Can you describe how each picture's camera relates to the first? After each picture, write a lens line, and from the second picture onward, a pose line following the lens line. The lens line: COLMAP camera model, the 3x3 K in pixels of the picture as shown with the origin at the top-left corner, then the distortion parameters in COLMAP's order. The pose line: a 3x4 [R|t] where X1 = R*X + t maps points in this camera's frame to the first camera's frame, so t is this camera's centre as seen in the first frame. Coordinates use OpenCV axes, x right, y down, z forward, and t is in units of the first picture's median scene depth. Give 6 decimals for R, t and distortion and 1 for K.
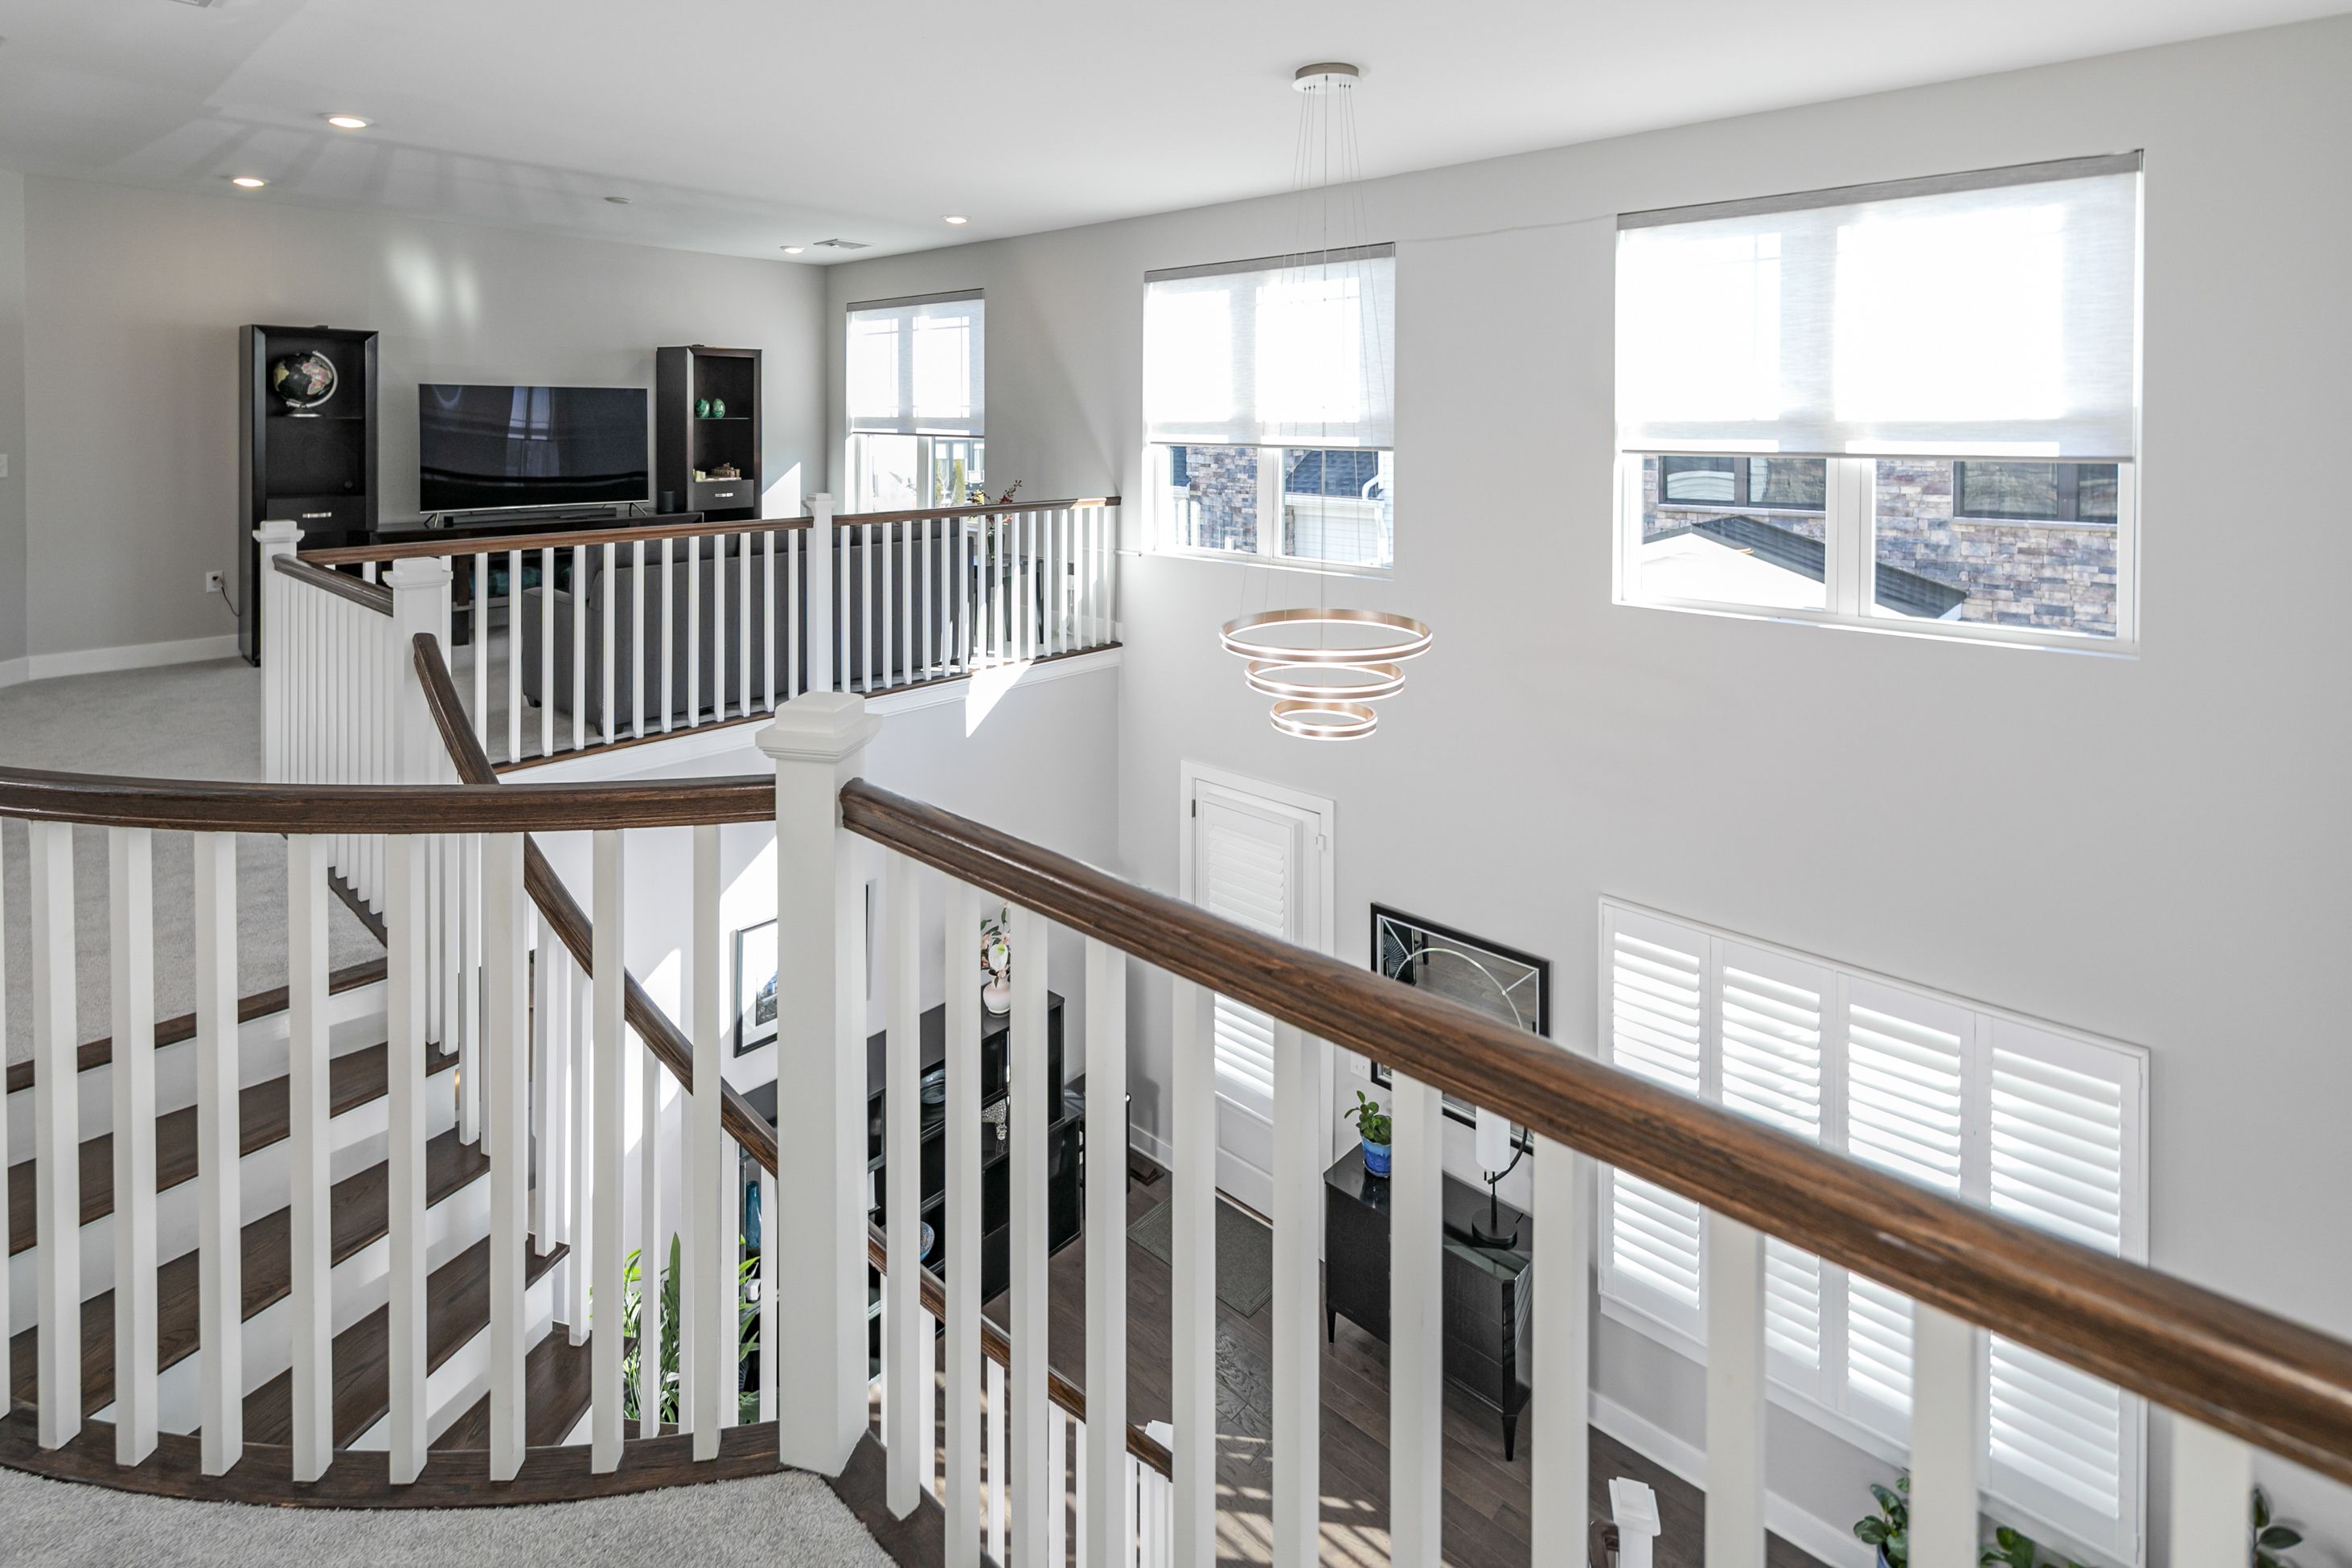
lens RADIAL K [[1151.4, 0, 1178.2], [0, 1151.4, 758.3], [0, 0, 1]] dist [0.015962, -0.000017]
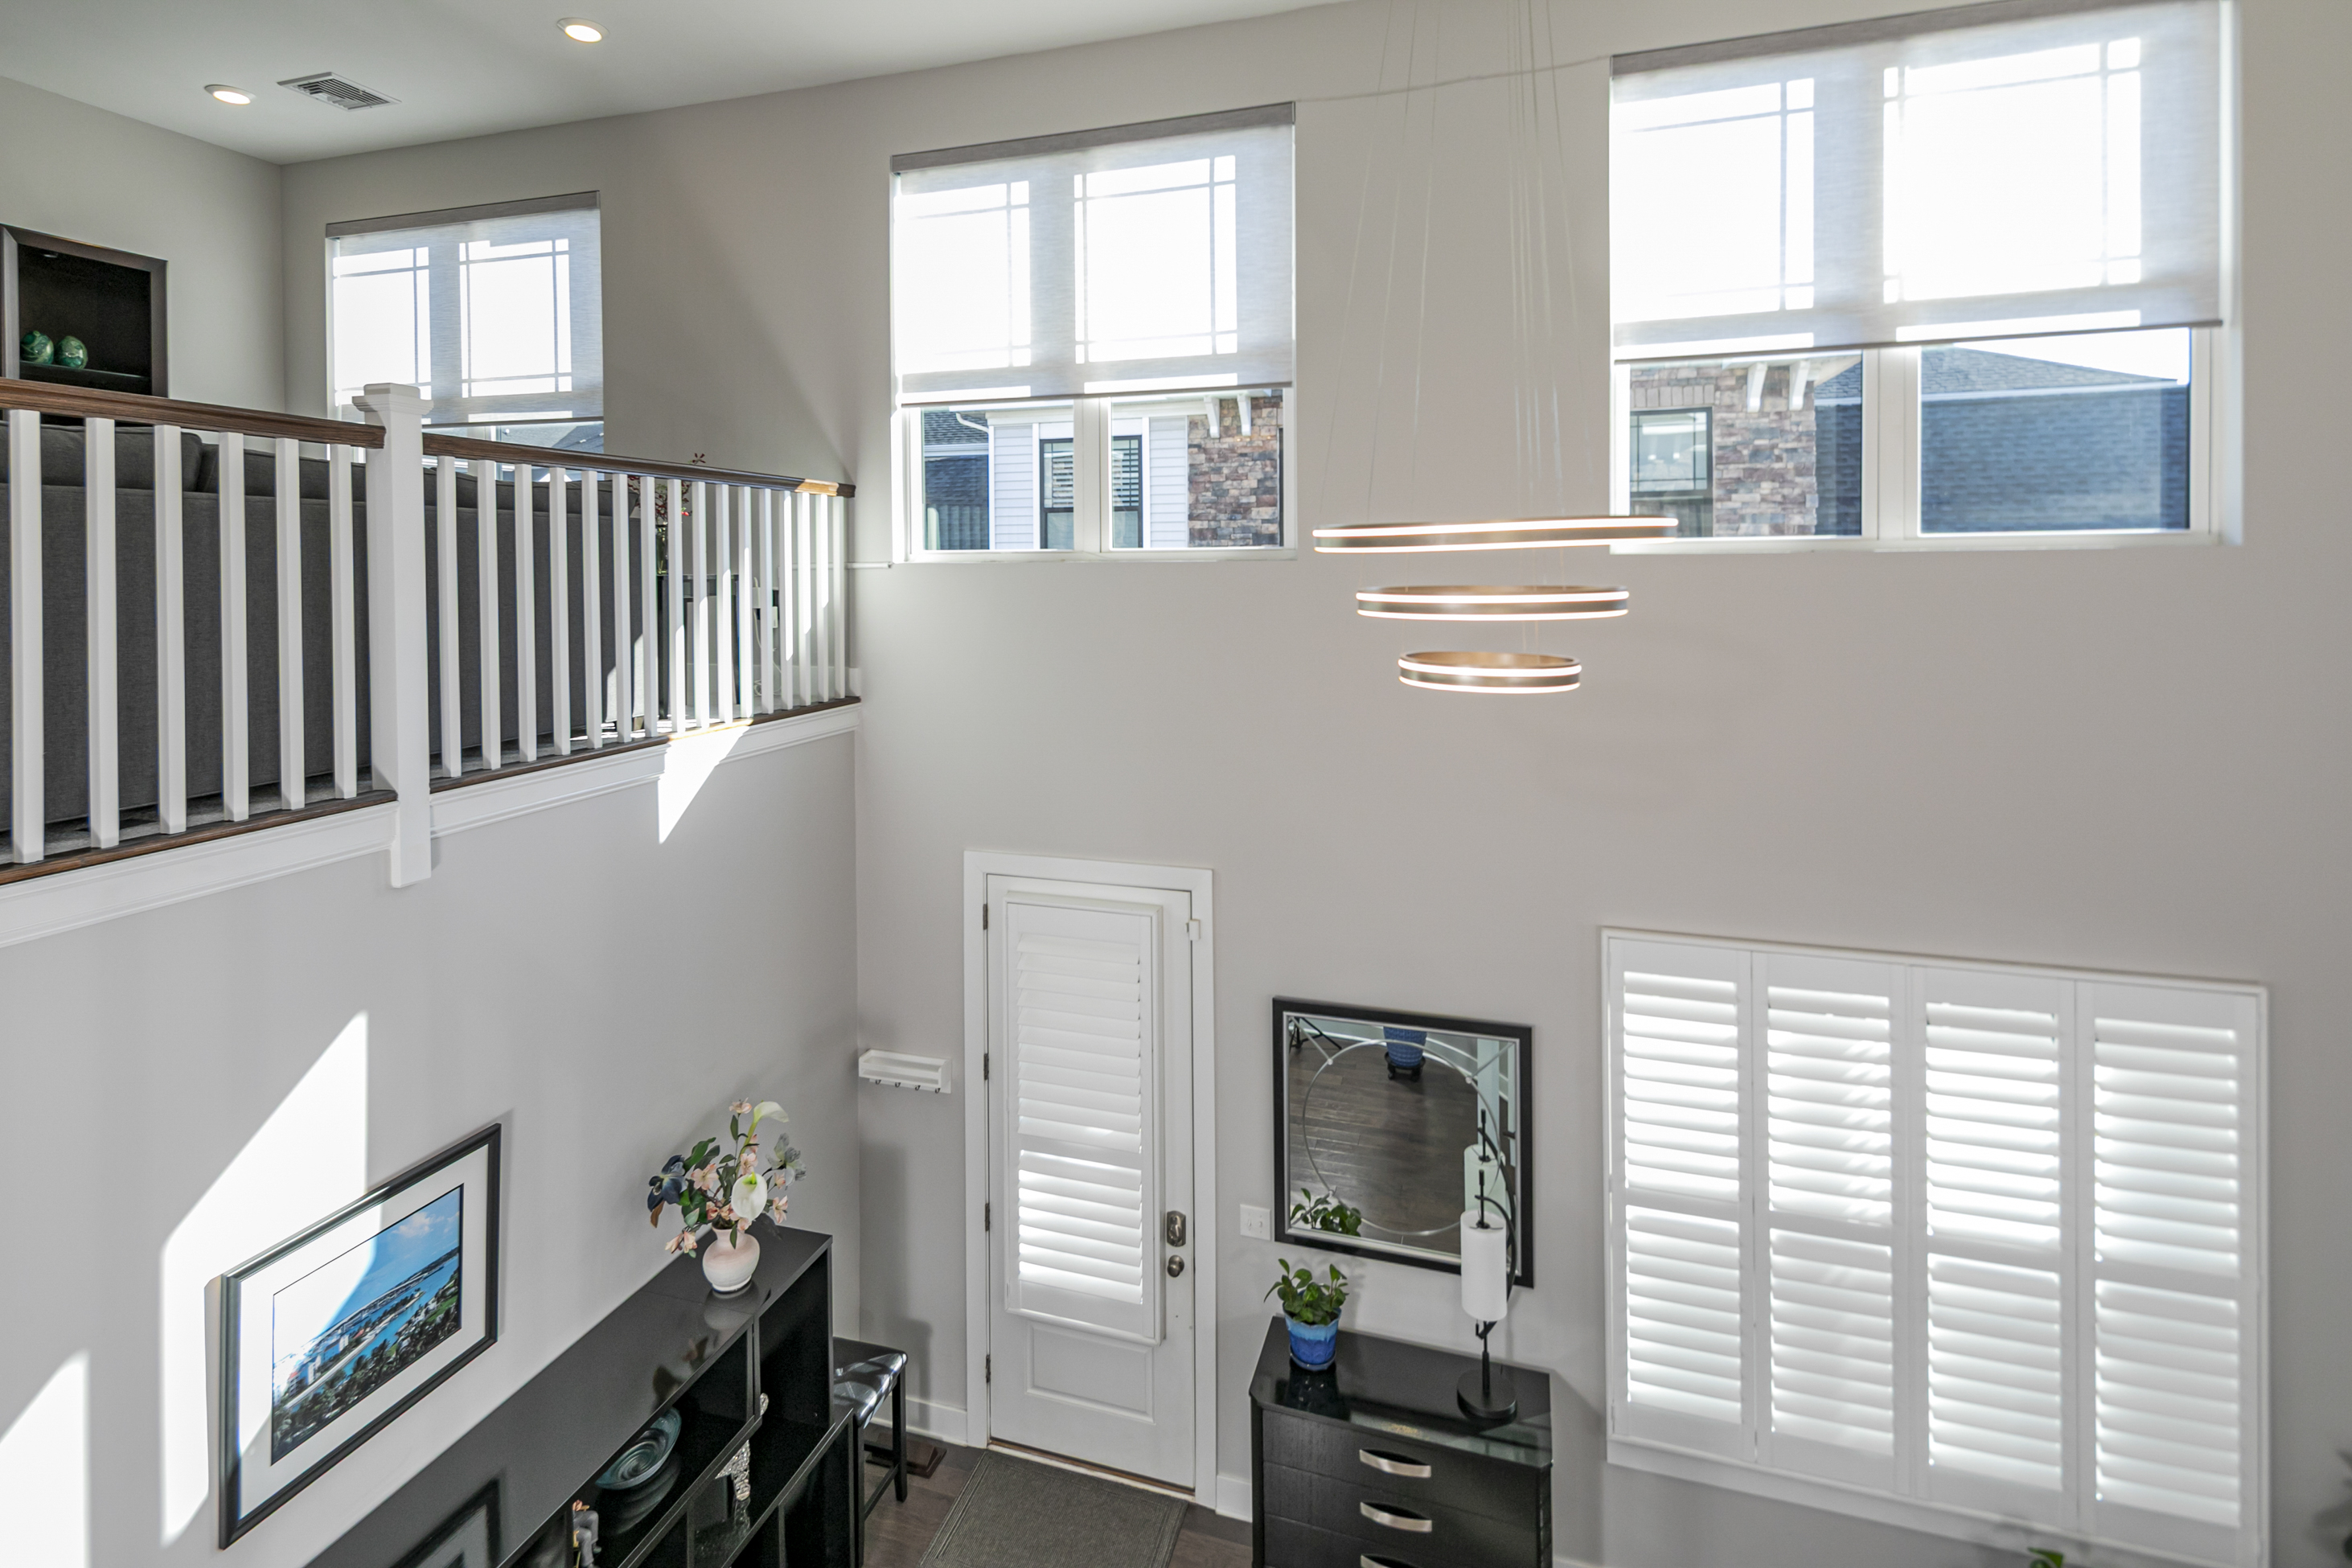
lens RADIAL K [[1066.3, 0, 1105.6], [0, 1066.3, 779.4], [0, 0, 1]] dist [0.017157, -0.000935]
pose [[0.901771, -0.082558, 0.424257, -0.216286], [0.134690, 0.986386, -0.094342, 0.035211], [-0.410693, 0.142218, 0.900614, 0.395604]]
